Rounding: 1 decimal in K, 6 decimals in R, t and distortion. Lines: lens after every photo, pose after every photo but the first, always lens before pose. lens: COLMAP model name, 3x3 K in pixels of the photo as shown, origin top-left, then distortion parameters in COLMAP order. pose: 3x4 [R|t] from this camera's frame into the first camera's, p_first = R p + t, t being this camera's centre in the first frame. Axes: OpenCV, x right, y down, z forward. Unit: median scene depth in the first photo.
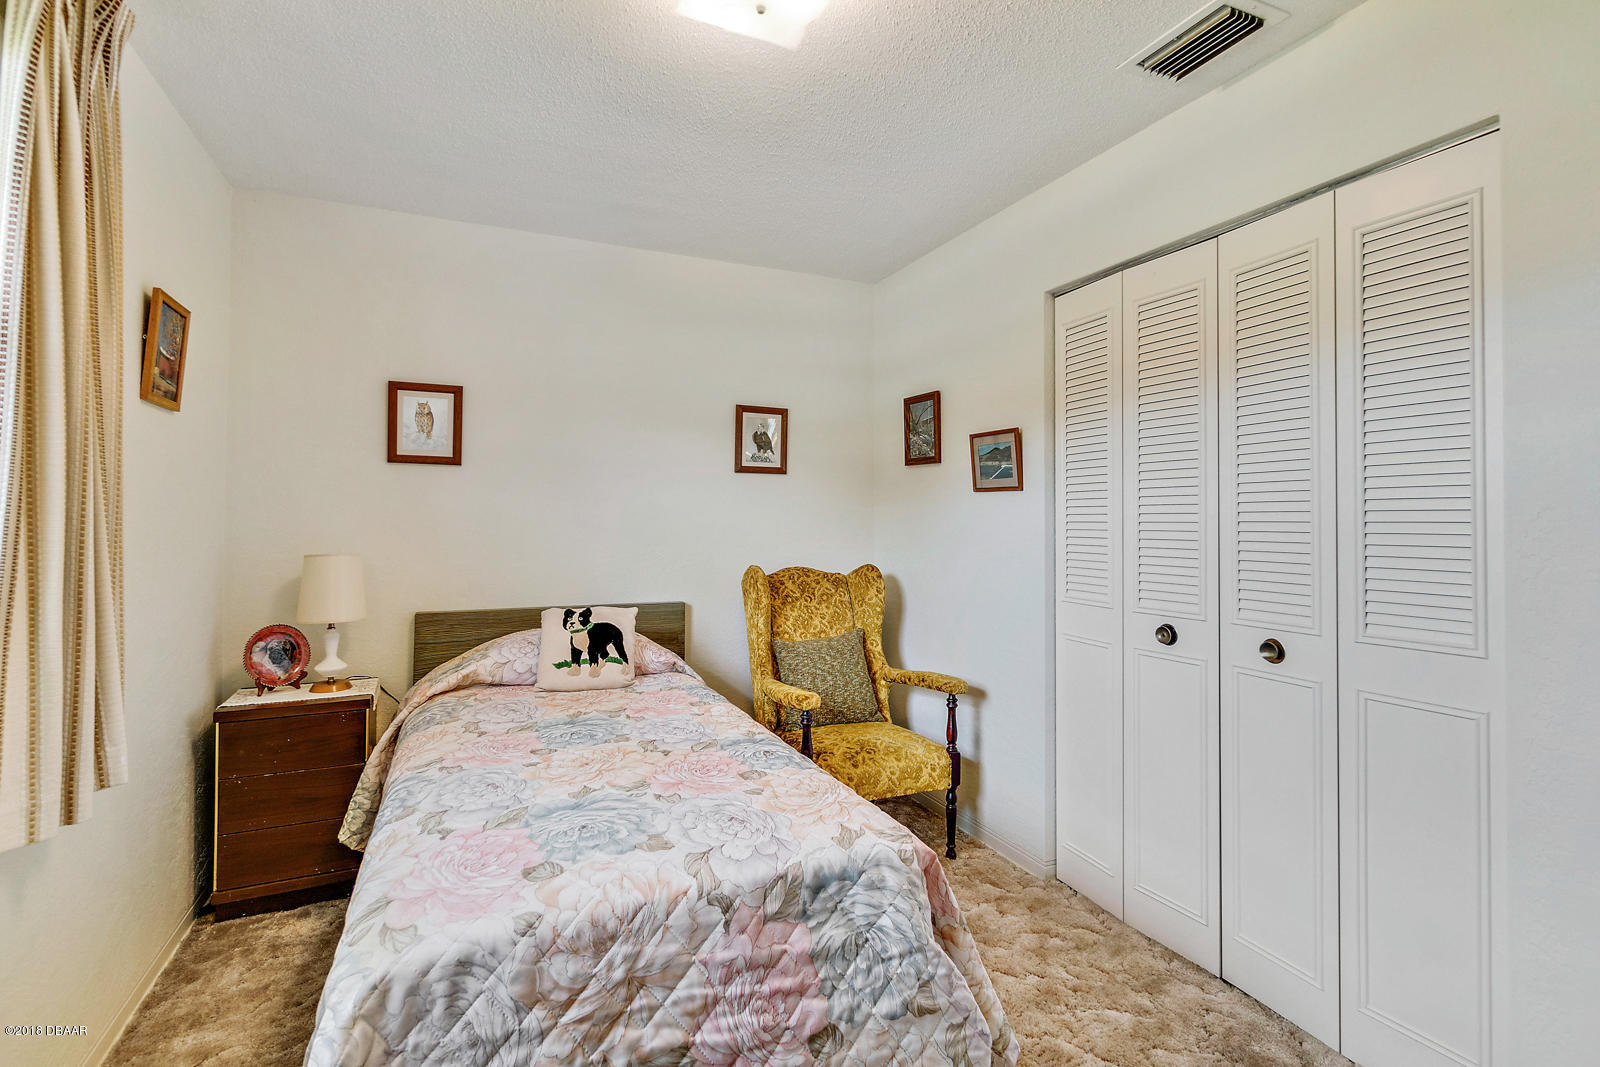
lens RADIAL K [[733.3, 0, 796.7], [0, 733.3, 512.1], [0, 0, 1]] dist [0.000208, -0.000329]
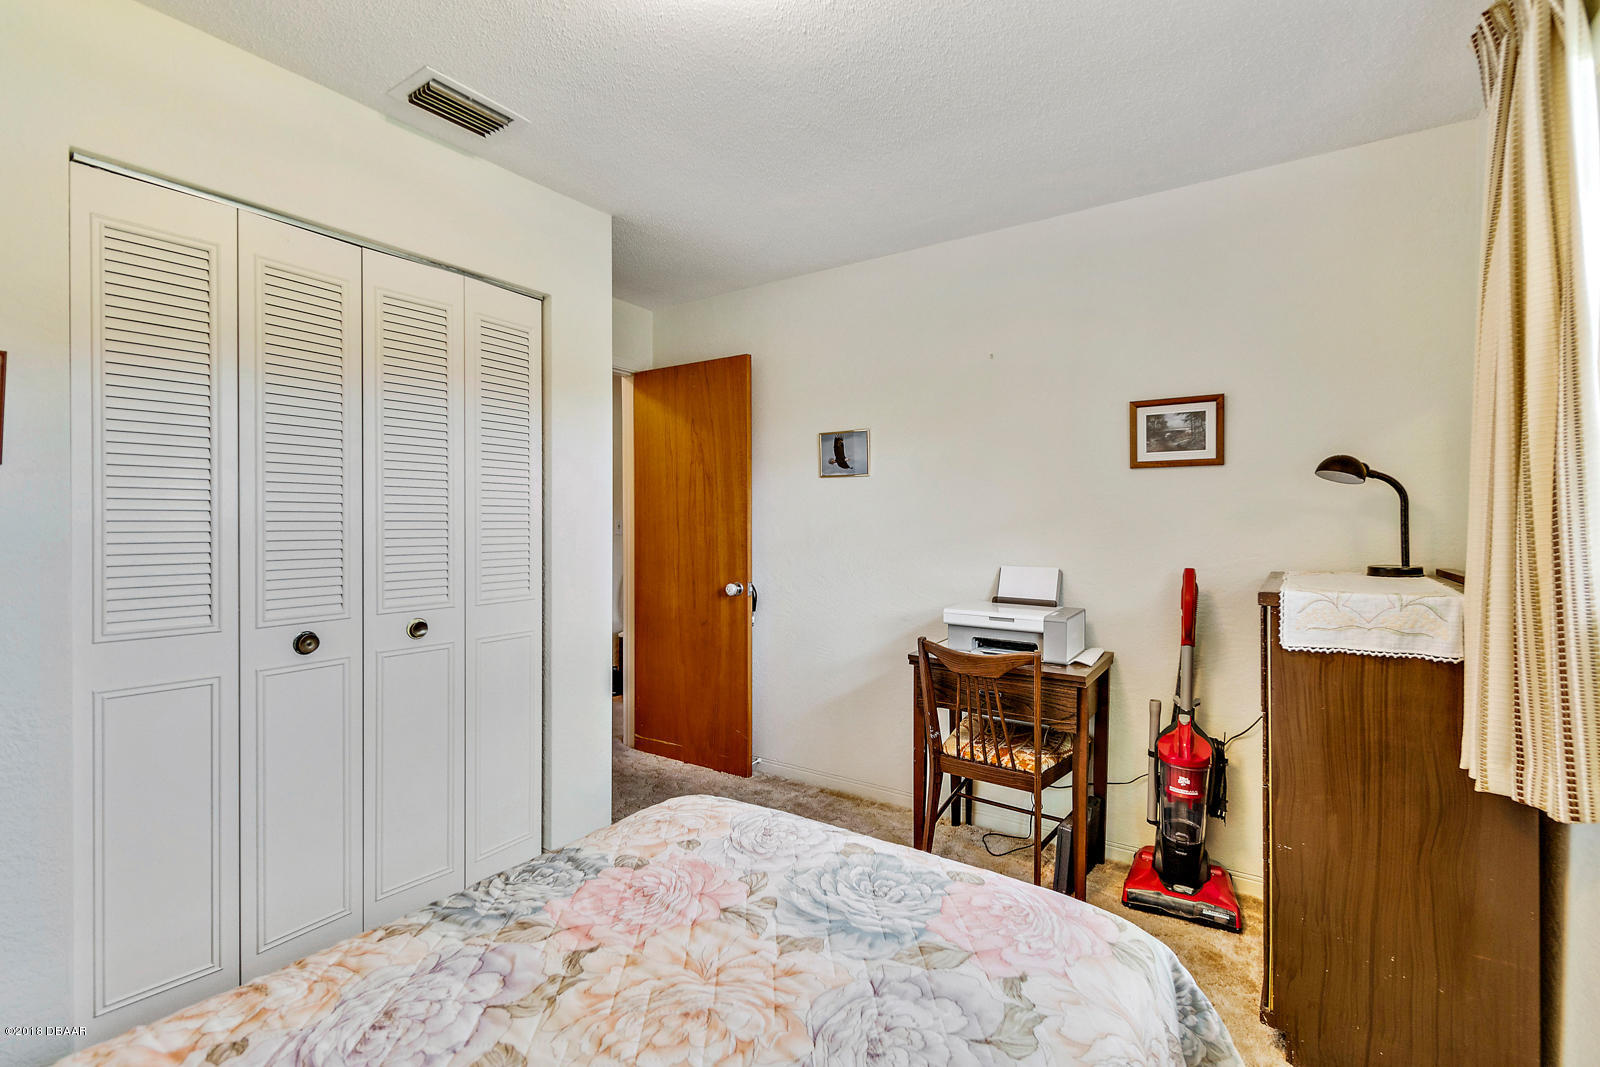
lens RADIAL K [[707.7, 0, 797.3], [0, 707.7, 527.5], [0, 0, 1]] dist [0.000813, -0.000140]
pose [[-0.510074, -0.005078, 0.860115, -0.808037], [-0.008094, 0.999967, 0.001103, 0.020118], [-0.860092, -0.006399, -0.510098, 1.303851]]
